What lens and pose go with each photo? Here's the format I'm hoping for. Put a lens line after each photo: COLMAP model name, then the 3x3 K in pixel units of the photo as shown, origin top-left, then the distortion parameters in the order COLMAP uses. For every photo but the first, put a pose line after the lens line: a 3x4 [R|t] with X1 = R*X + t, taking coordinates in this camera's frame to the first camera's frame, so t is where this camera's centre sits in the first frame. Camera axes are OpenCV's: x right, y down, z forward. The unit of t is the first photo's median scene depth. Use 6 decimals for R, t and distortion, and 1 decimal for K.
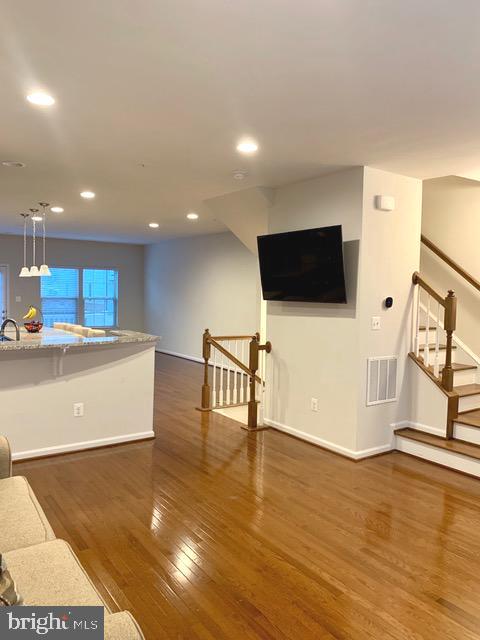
lens RADIAL K [[490.2, 0, 240.0], [0, 490.2, 320.0], [0, 0, 1]] dist [0.029499, -0.005714]
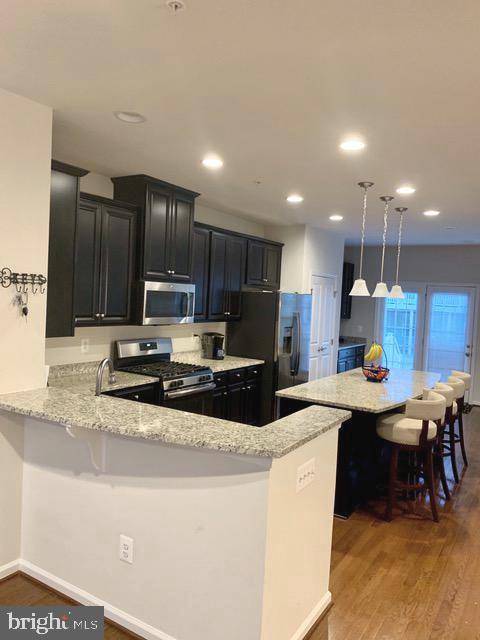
lens RADIAL K [[490.2, 0, 240.0], [0, 490.2, 320.0], [0, 0, 1]] dist [0.029499, -0.005714]
pose [[0.383240, 0.045773, -0.922514, 0.172659], [-0.094197, 0.995501, 0.010262, -0.068628], [0.918833, 0.082965, 0.385827, 0.816021]]
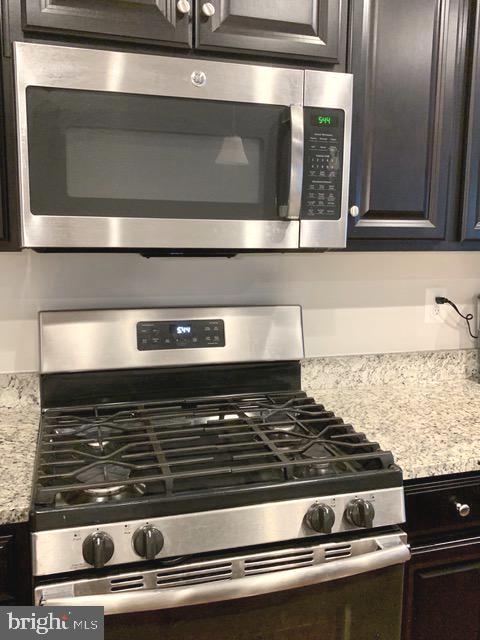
lens RADIAL K [[563.6, 0, 240.0], [0, 563.6, 320.0], [0, 0, 1]] dist [0.047894, -0.000307]
pose [[-0.320770, 0.120381, -0.939476, -0.502459], [-0.071795, 0.985946, 0.150849, -0.046949], [0.944432, 0.115837, -0.307619, 1.148942]]
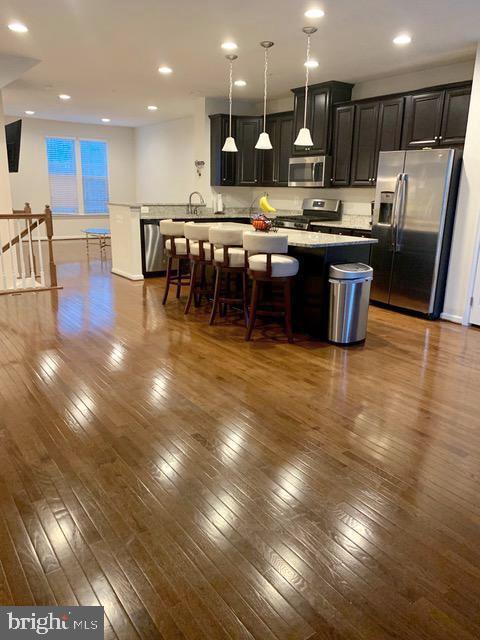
lens RADIAL K [[490.2, 0, 240.0], [0, 490.2, 320.0], [0, 0, 1]] dist [0.029499, -0.005714]
pose [[-0.999300, -0.033498, -0.016645, -0.540760], [-0.037020, 0.949422, 0.311814, -0.105992], [0.005358, 0.312212, -0.949998, 2.461317]]
